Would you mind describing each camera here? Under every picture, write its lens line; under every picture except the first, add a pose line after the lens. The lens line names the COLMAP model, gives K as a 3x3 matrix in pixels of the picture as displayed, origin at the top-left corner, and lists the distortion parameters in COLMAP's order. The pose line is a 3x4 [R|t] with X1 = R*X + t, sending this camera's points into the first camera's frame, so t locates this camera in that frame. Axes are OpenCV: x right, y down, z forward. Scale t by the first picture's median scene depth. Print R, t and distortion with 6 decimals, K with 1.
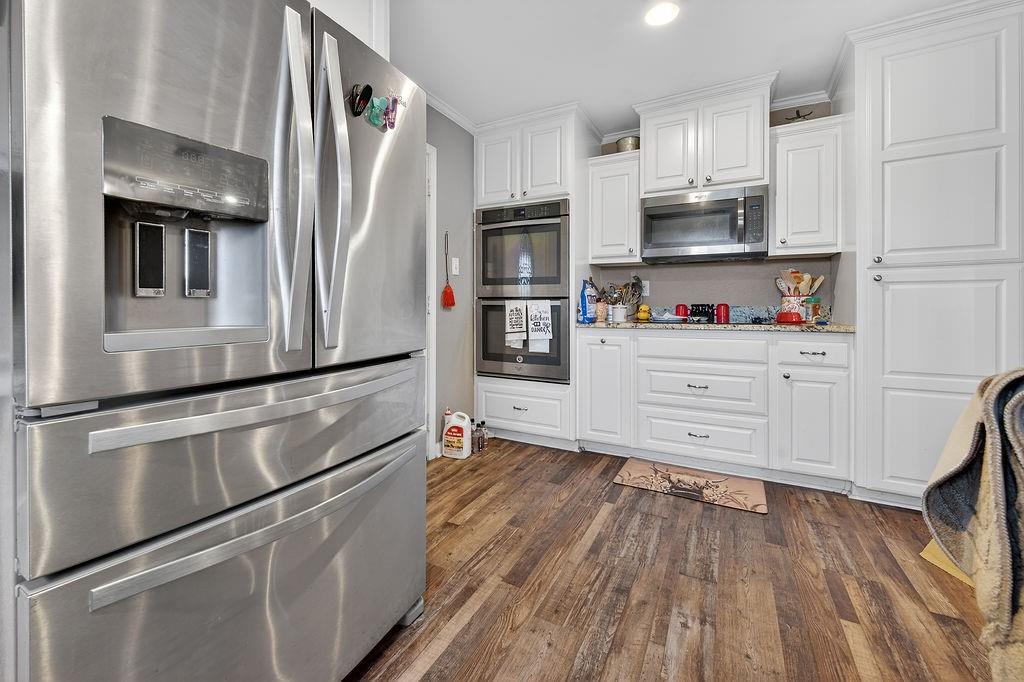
lens RADIAL K [[411.8, 0, 504.2], [0, 411.8, 308.2], [0, 0, 1]] dist [0.000936, 0.000005]
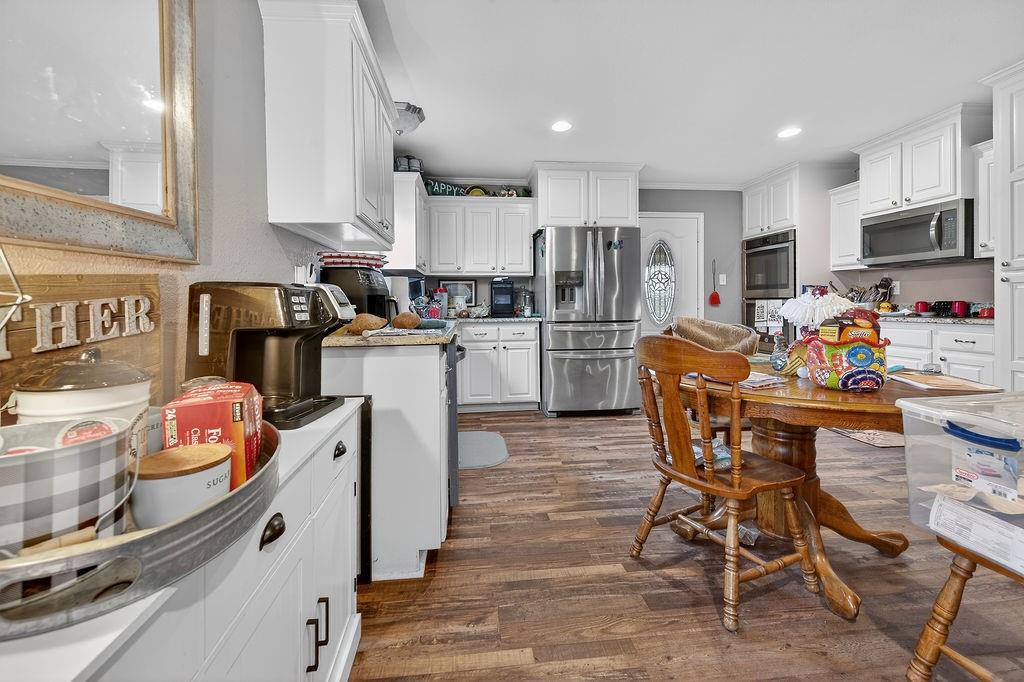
lens RADIAL K [[411.8, 0, 512.0], [0, 411.8, 306.4], [0, 0, 1]] dist [0.000936, 0.000005]
pose [[0.567562, -0.000926, -0.823330, 0.760223], [0.001122, 0.999999, -0.000351, 0.003824], [0.823330, -0.000724, 0.567562, -0.611247]]
